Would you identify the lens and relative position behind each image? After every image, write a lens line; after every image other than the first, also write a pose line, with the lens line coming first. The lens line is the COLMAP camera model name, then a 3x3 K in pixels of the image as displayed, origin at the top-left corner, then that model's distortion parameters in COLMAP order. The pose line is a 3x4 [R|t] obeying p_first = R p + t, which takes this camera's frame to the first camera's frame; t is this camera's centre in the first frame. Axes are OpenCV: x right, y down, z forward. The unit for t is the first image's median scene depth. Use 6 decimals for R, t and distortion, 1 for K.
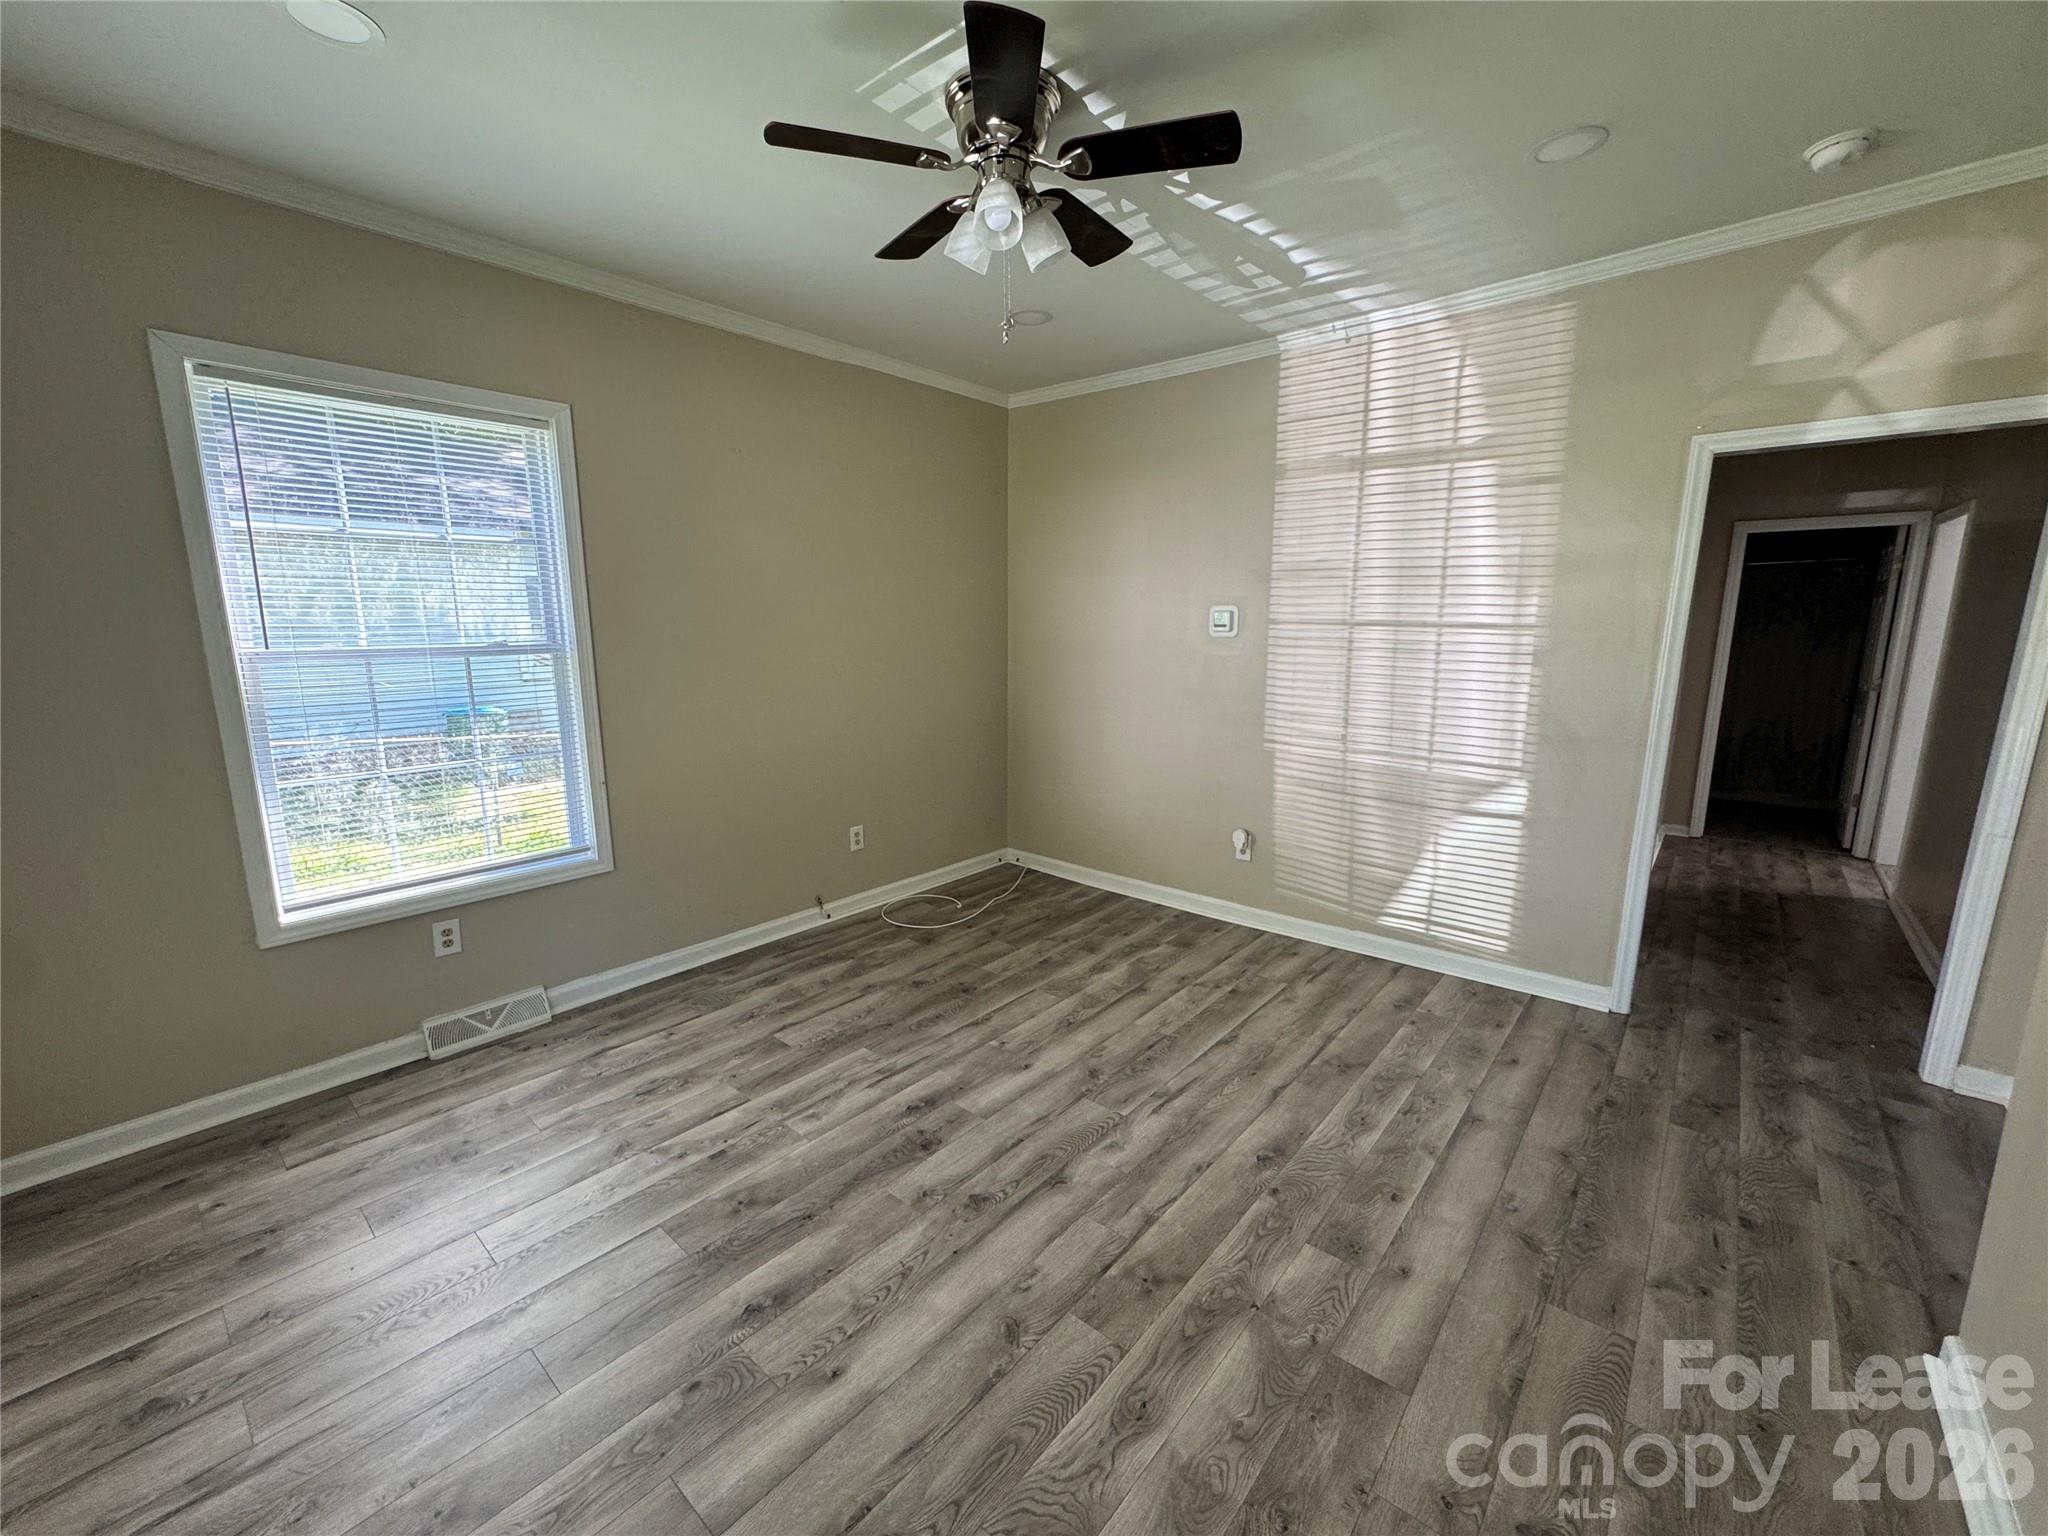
lens RADIAL K [[840.2, 0, 1019.2], [0, 840.2, 772.4], [0, 0, 1]] dist [0.003715, 0.000257]
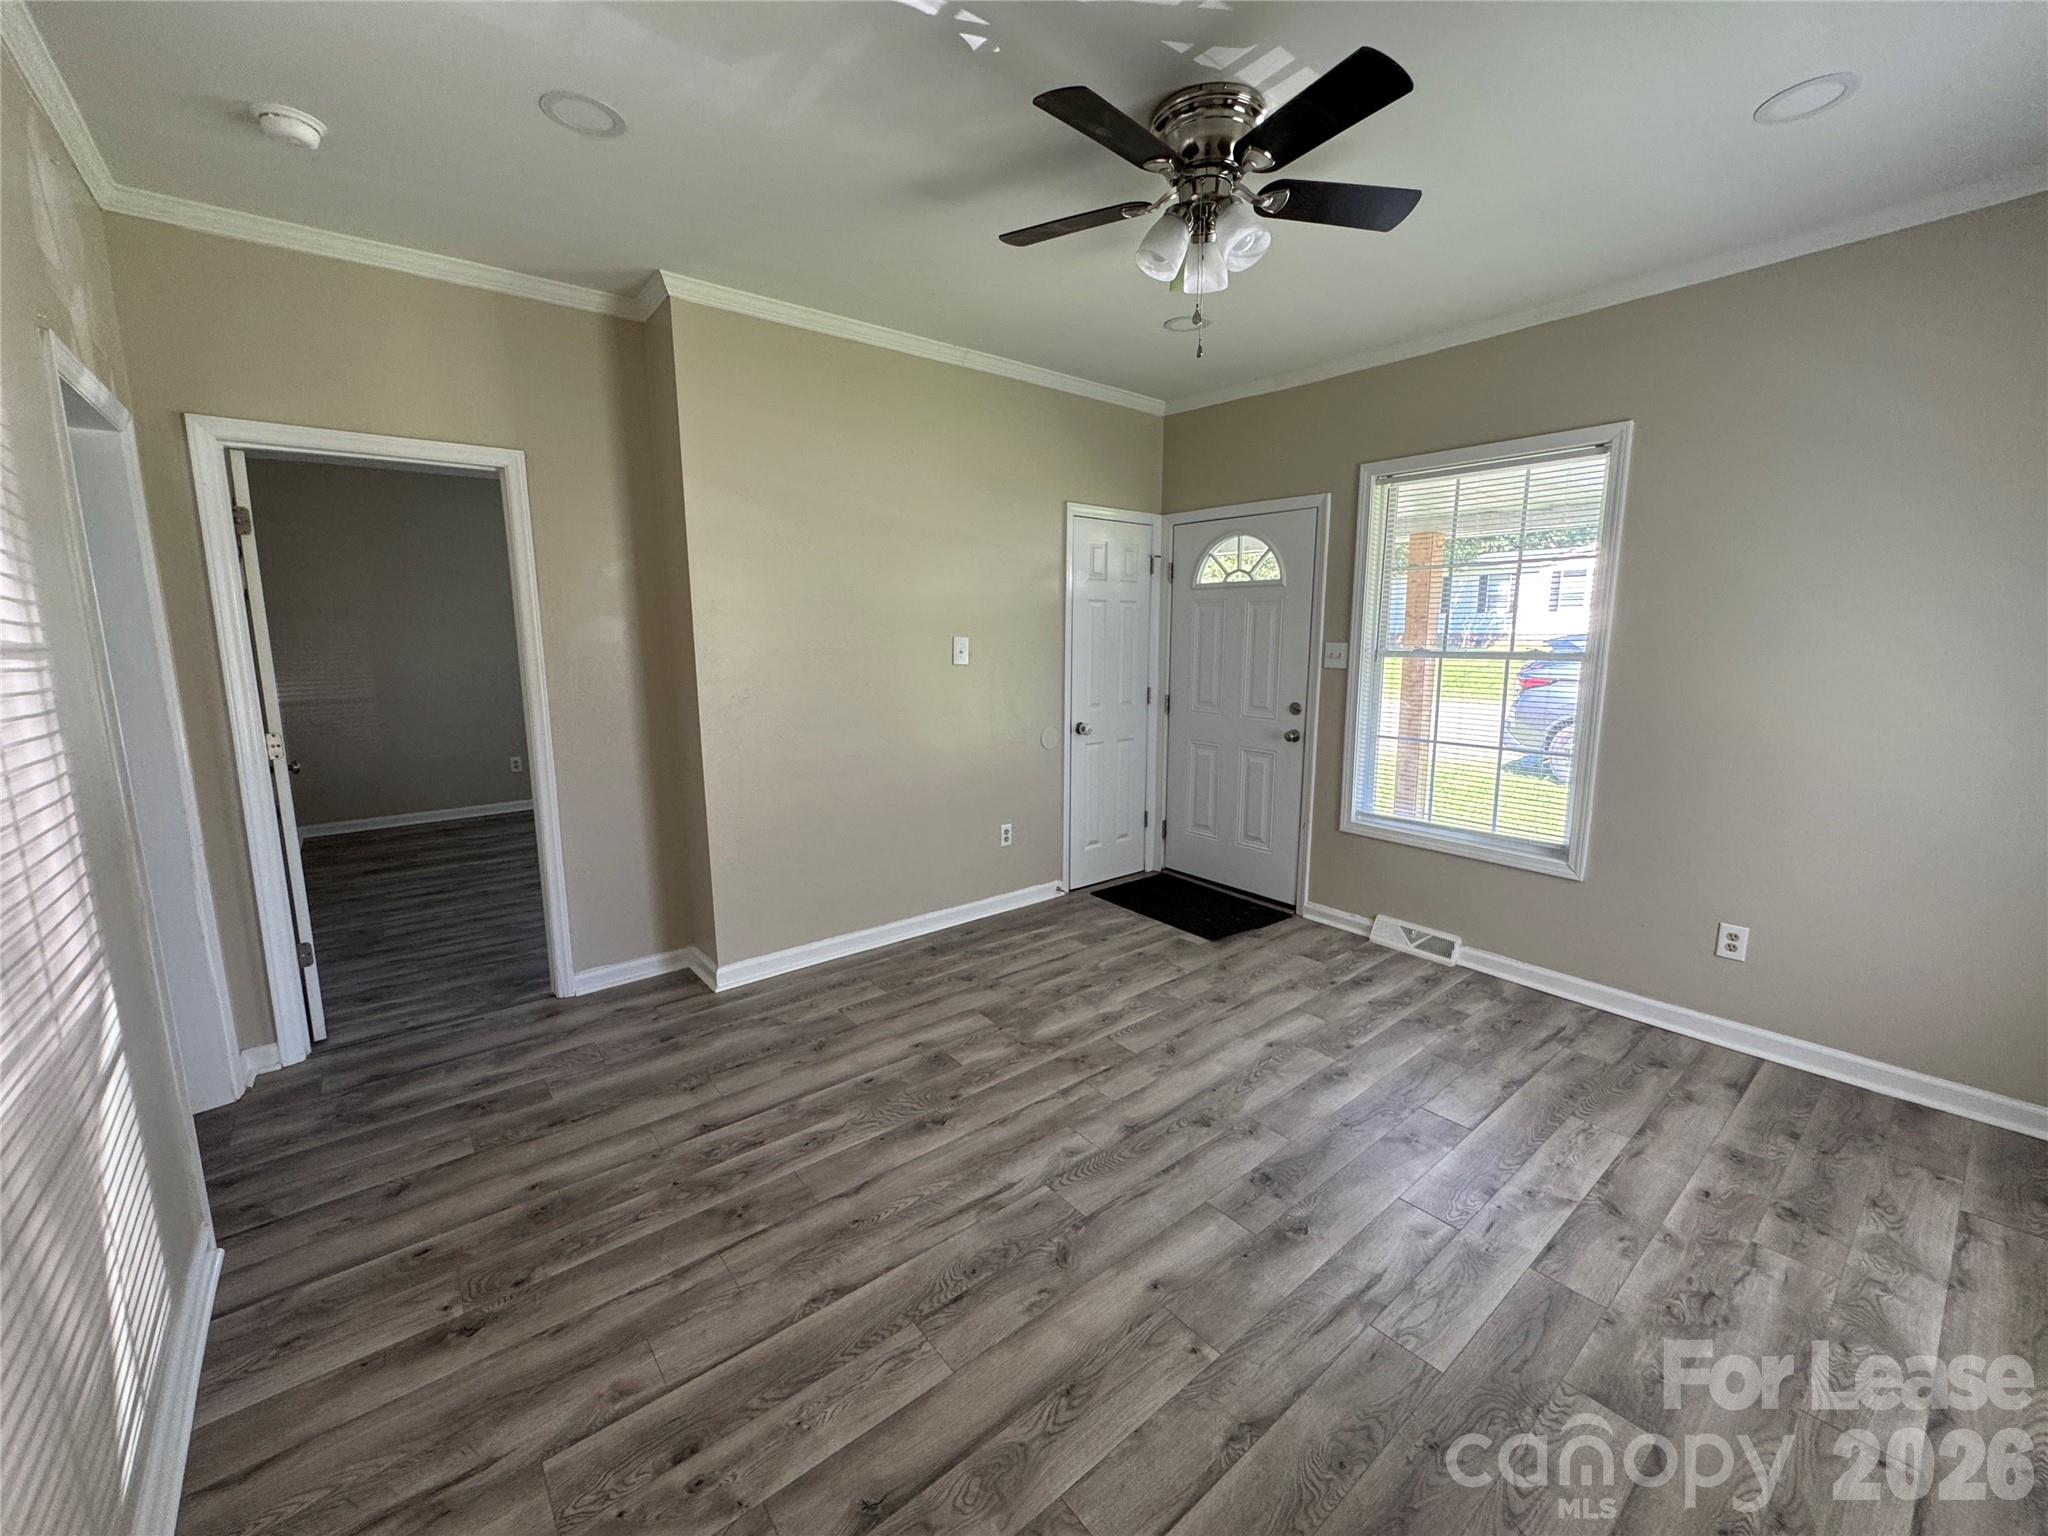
lens RADIAL K [[840.2, 0, 1023.3], [0, 840.2, 771.0], [0, 0, 1]] dist [0.003715, 0.000257]
pose [[-0.985743, -0.023232, 0.166646, 0.012438], [0.035459, 0.939496, 0.340721, -0.329009], [-0.164478, 0.341773, -0.925277, 1.794132]]
